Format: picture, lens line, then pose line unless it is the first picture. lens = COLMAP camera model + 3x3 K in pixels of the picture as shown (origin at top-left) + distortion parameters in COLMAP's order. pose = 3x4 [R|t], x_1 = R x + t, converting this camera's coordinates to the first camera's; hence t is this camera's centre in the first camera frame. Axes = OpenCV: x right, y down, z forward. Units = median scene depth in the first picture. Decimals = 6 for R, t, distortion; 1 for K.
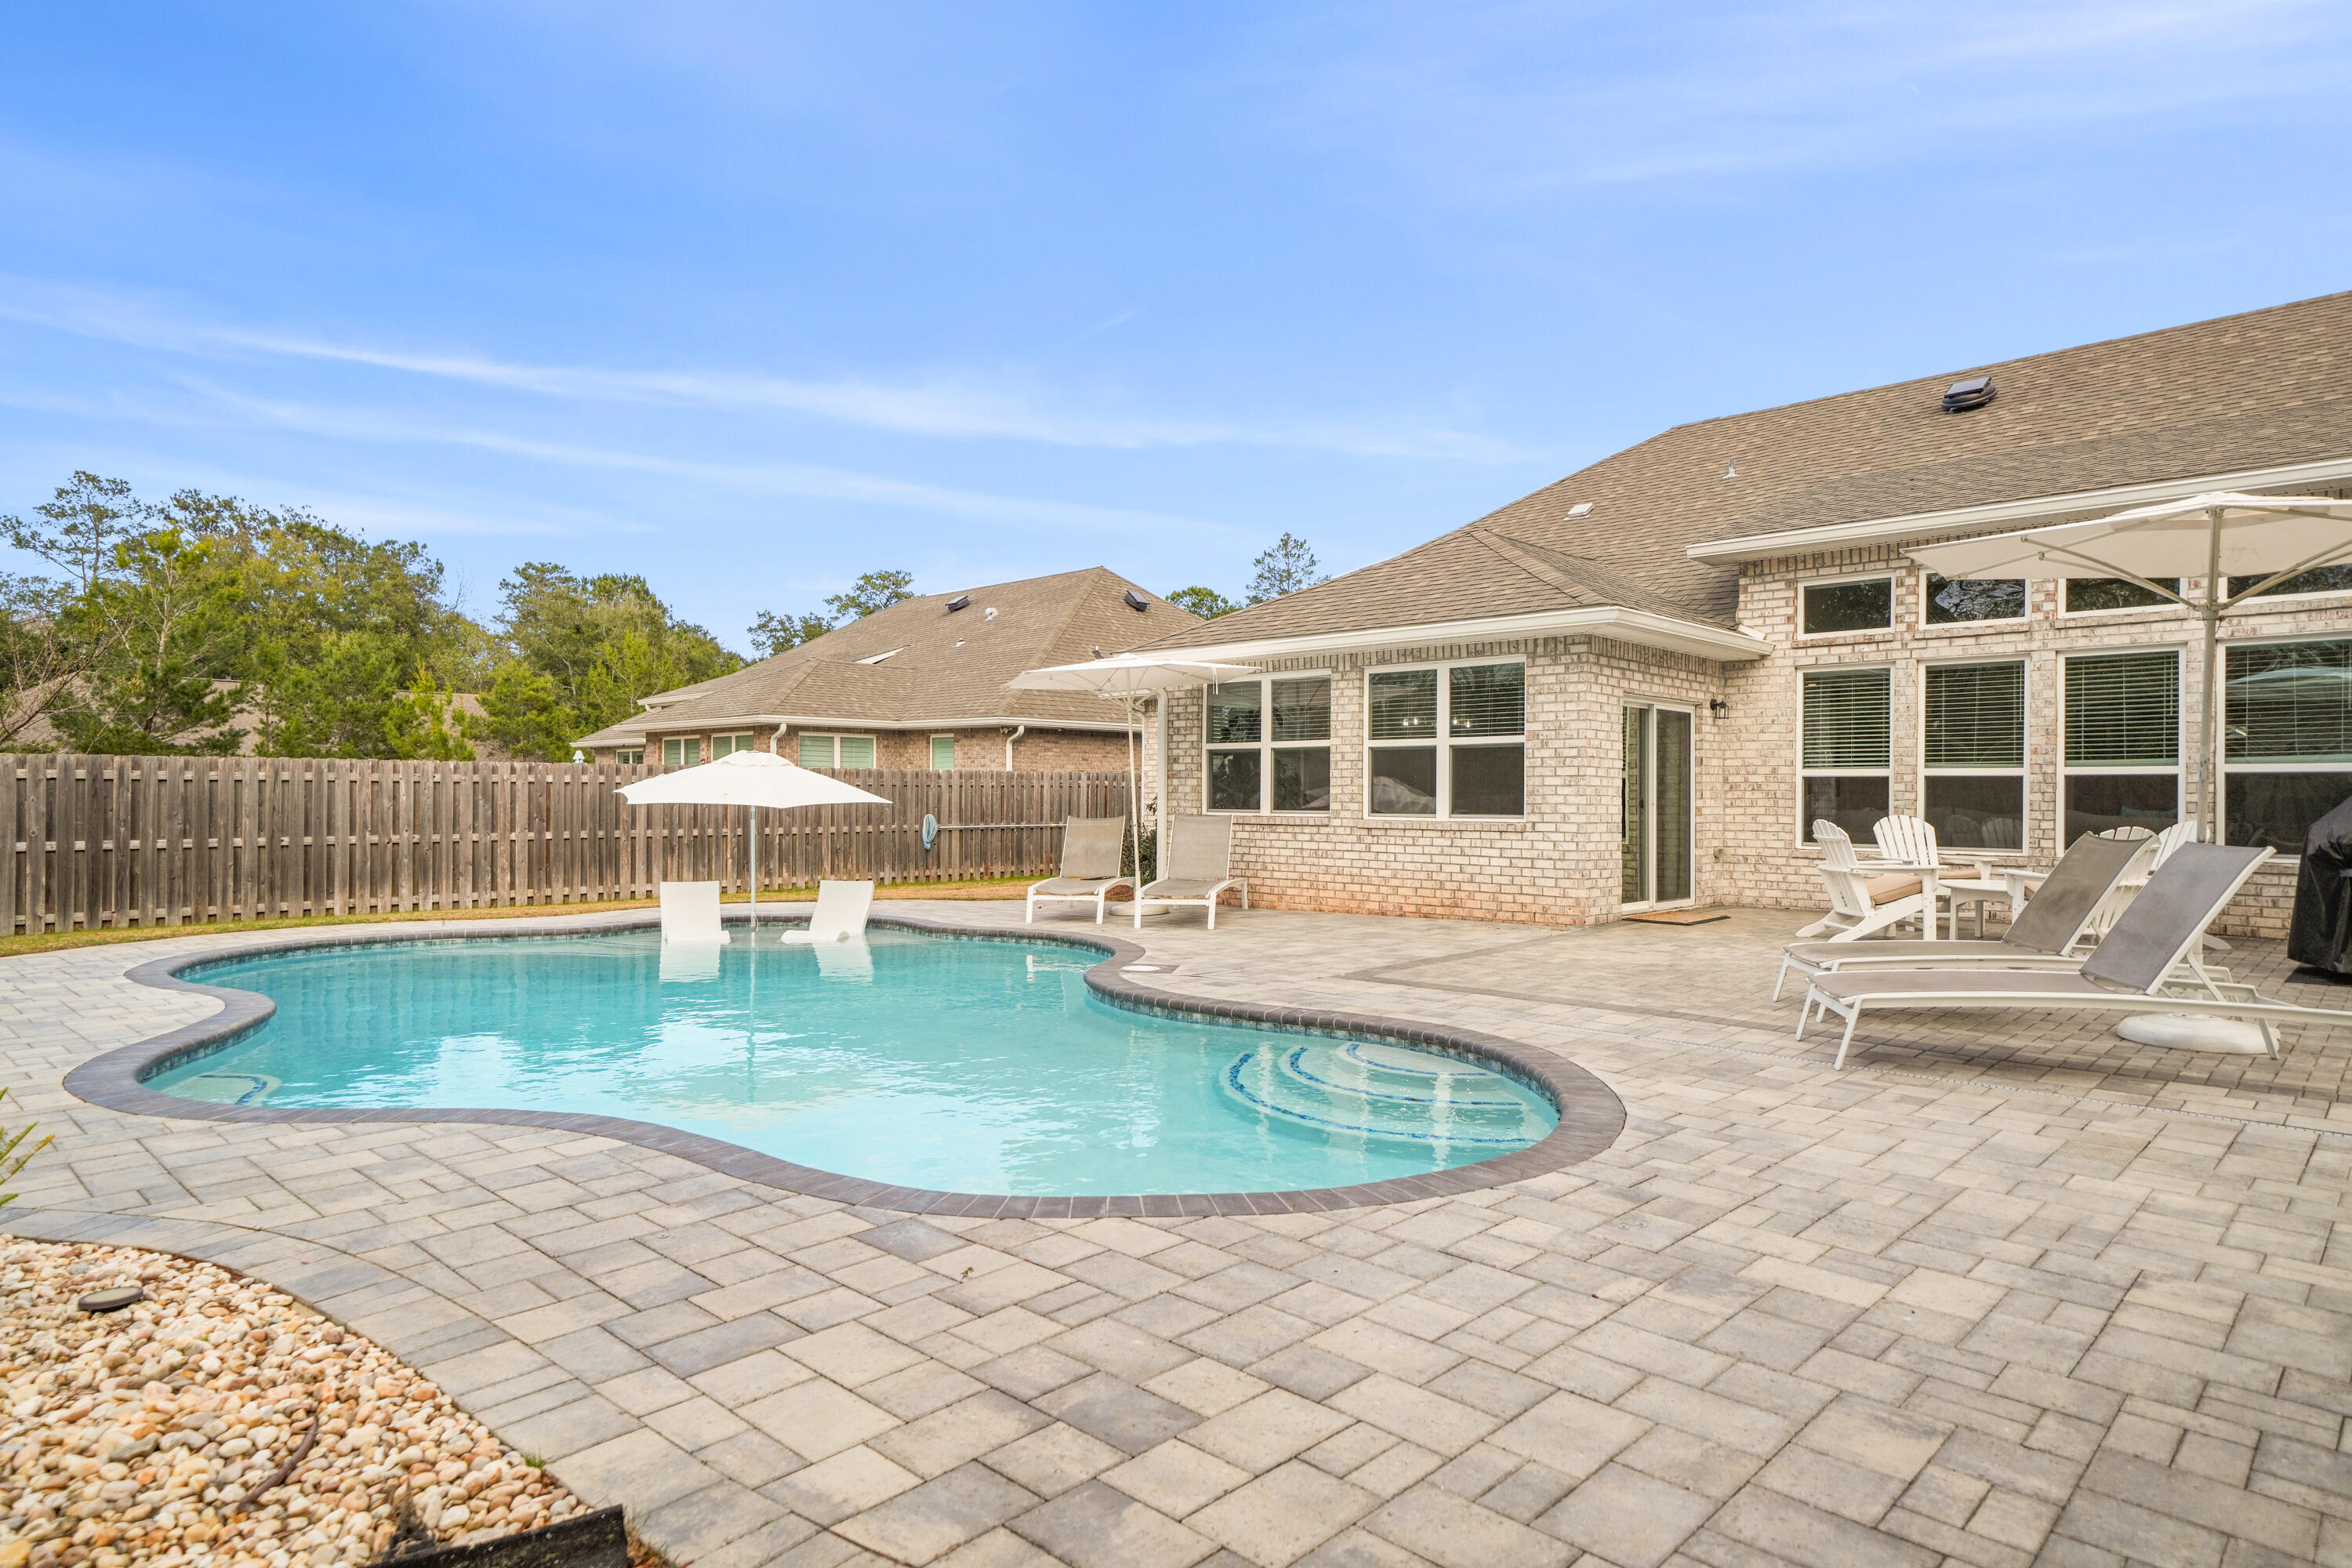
lens RADIAL K [[1325.3, 0, 1146.6], [0, 1325.3, 794.2], [0, 0, 1]] dist [0.020809, 0.000694]
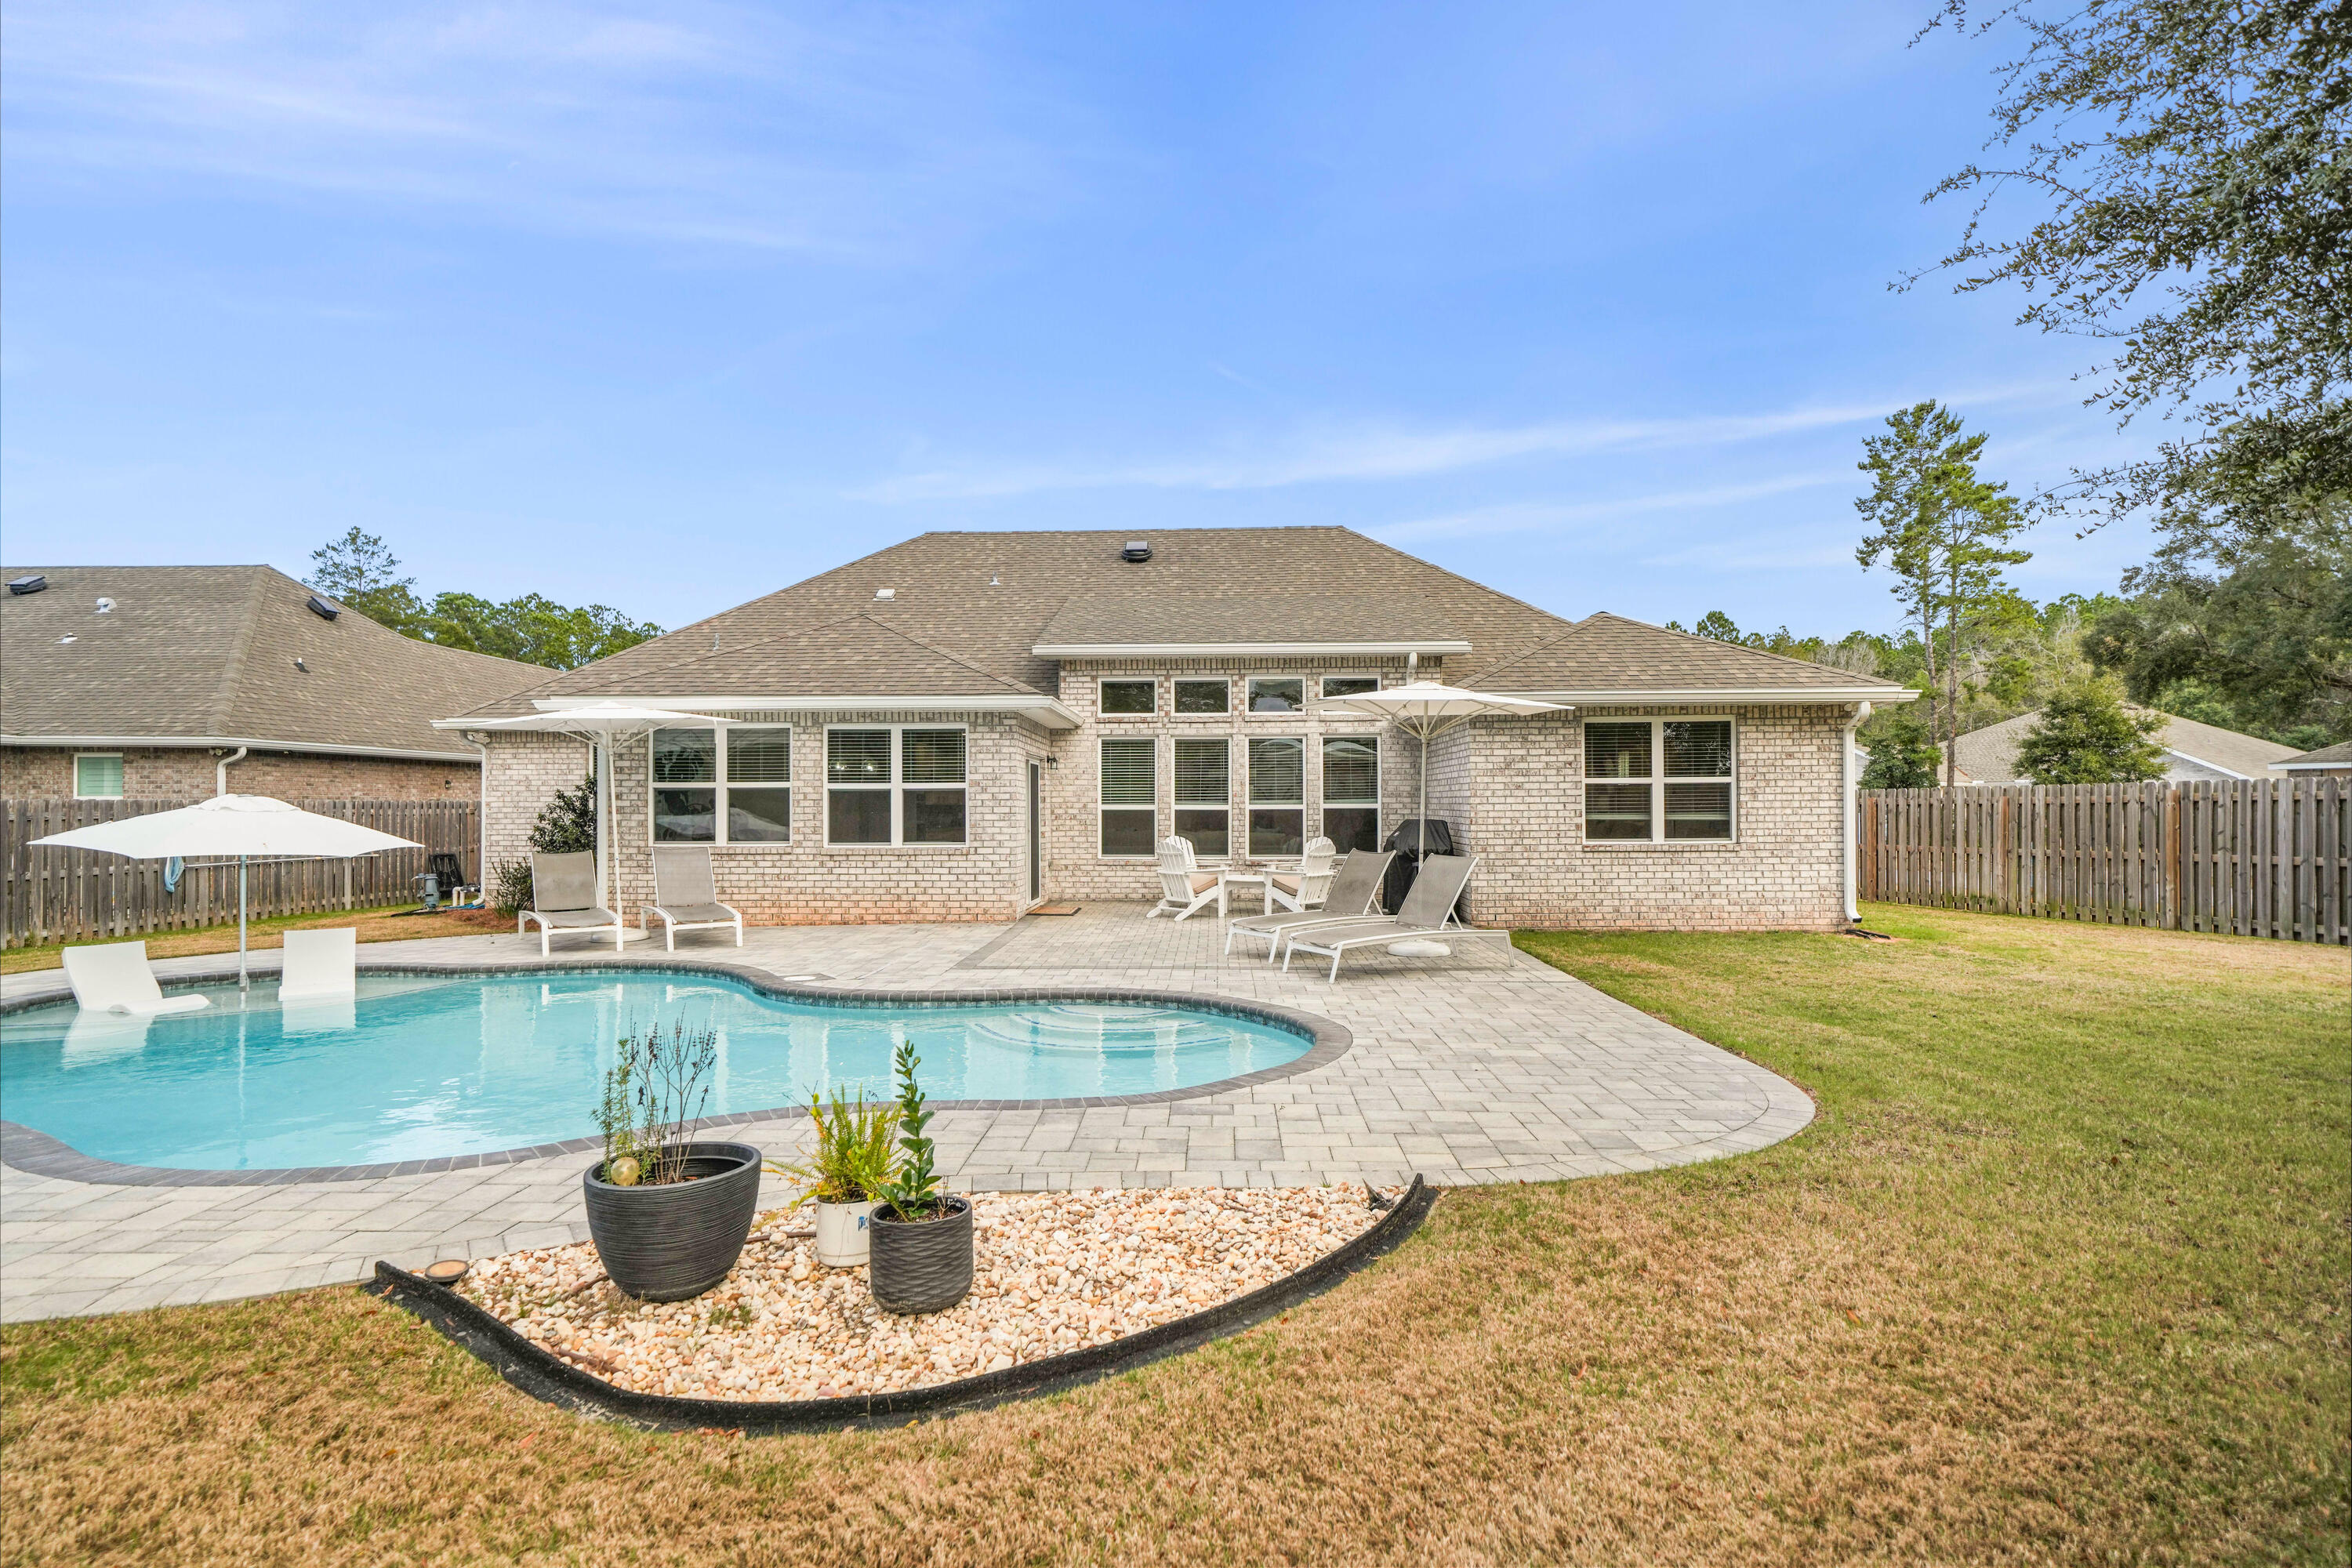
lens RADIAL K [[1226.1, 0, 1160.8], [0, 1226.1, 786.4], [0, 0, 1]] dist [0.013633, 0.001485]
pose [[0.746649, 0.003843, 0.665208, -0.358850], [0.006030, 0.999903, -0.012545, -0.021632], [-0.665191, 0.013378, 0.746553, -0.054935]]
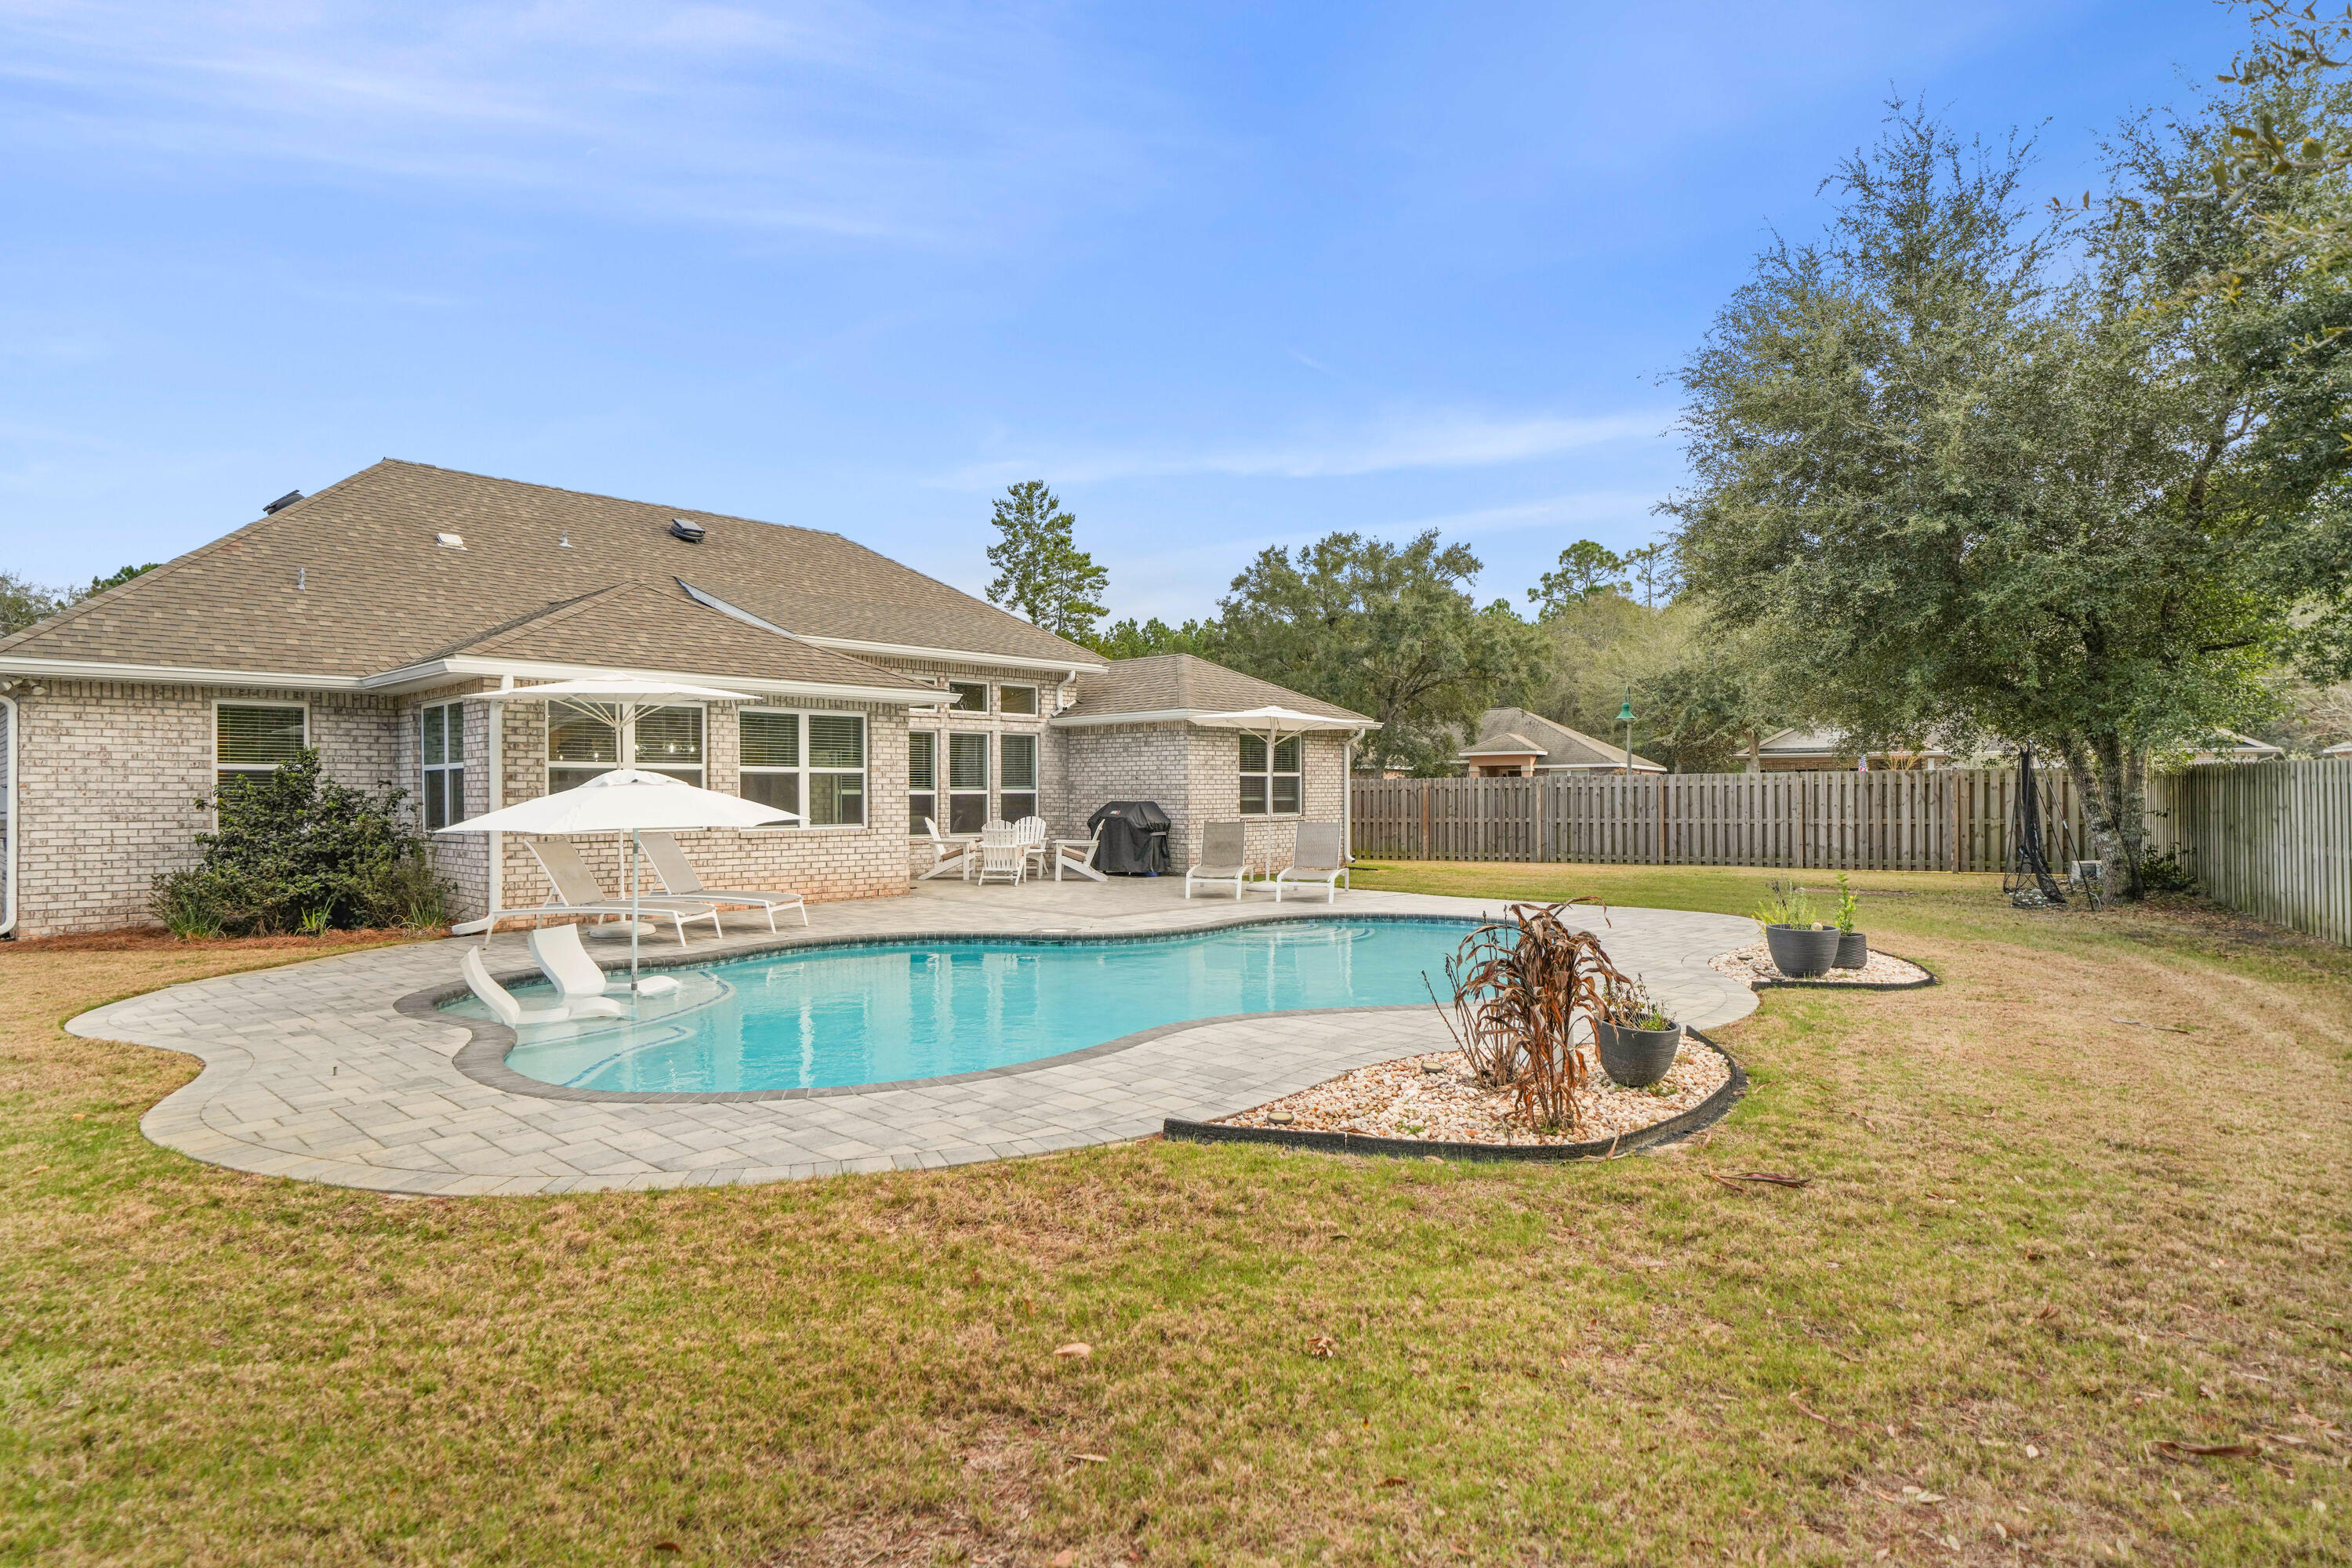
lens RADIAL K [[1262.3, 0, 1172.9], [0, 1262.3, 783.4], [0, 0, 1]] dist [0.021922, -0.001022]
pose [[-0.012302, 0.003673, 0.999918, -0.995635], [0.001650, 0.999992, -0.003653, -0.019964], [-0.999923, 0.001604, -0.012308, 0.618294]]
